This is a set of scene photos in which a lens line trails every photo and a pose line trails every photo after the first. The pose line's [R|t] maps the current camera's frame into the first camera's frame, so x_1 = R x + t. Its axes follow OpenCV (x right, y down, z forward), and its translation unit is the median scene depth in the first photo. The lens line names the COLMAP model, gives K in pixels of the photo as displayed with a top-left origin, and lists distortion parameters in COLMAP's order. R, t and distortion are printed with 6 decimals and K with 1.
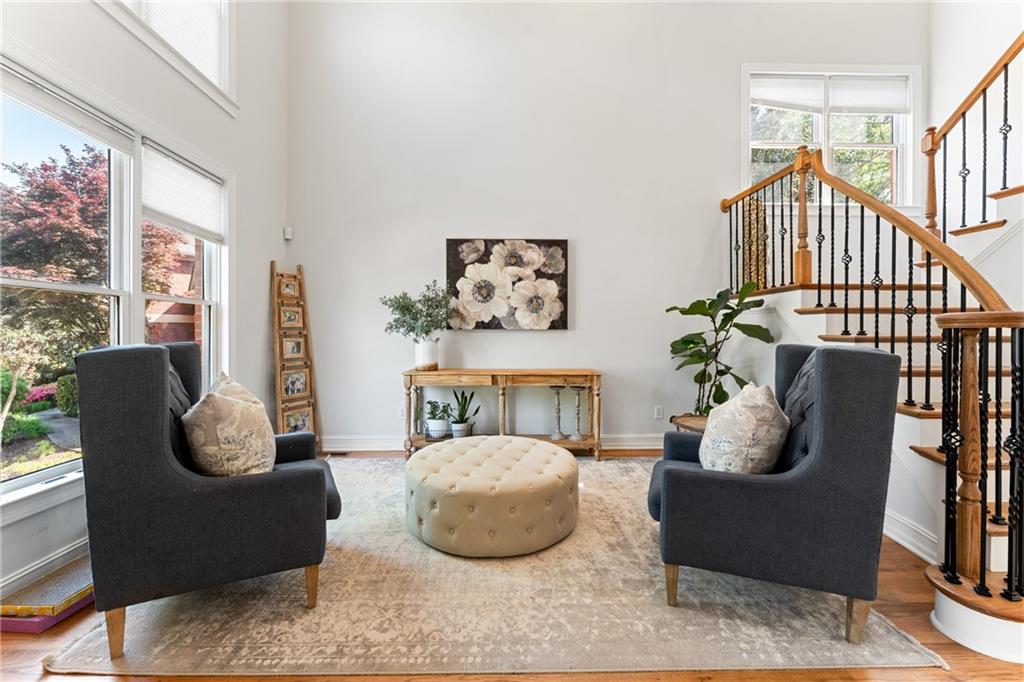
lens RADIAL K [[411.4, 0, 503.5], [0, 411.4, 332.7], [0, 0, 1]] dist [-0.002390, -0.000382]
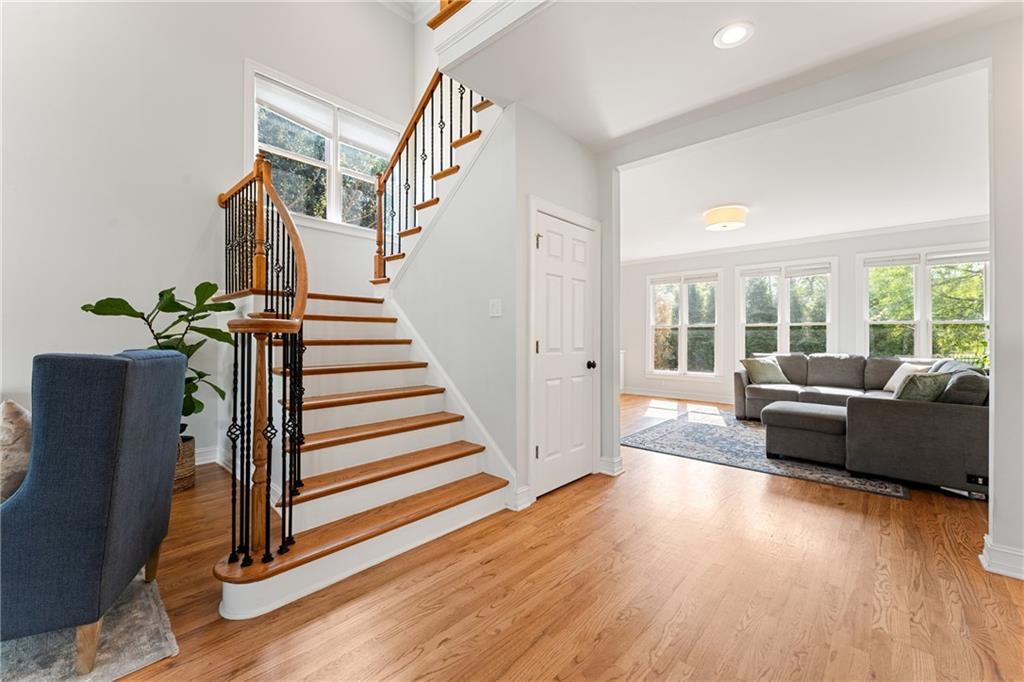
lens RADIAL K [[411.4, 0, 514.8], [0, 411.4, 337.3], [0, 0, 1]] dist [-0.002390, -0.000382]
pose [[0.684620, -0.000706, 0.728900, 0.485584], [0.000013, 1.000000, 0.000956, 0.000243], [-0.728900, -0.000645, 0.684619, -0.192093]]
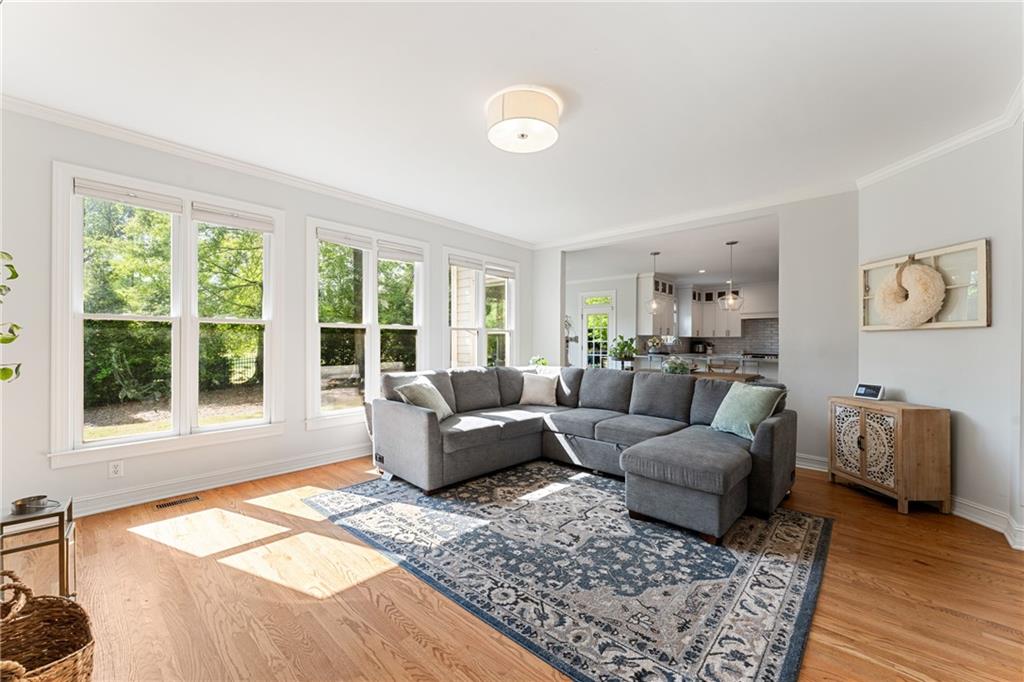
lens RADIAL K [[411.4, 0, 506.2], [0, 411.4, 339.4], [0, 0, 1]] dist [-0.002390, -0.000382]
pose [[-0.719715, -0.007795, 0.694226, 1.903776], [-0.008361, 0.999962, 0.002561, -0.029896], [-0.694220, -0.003961, -0.719752, 1.173574]]
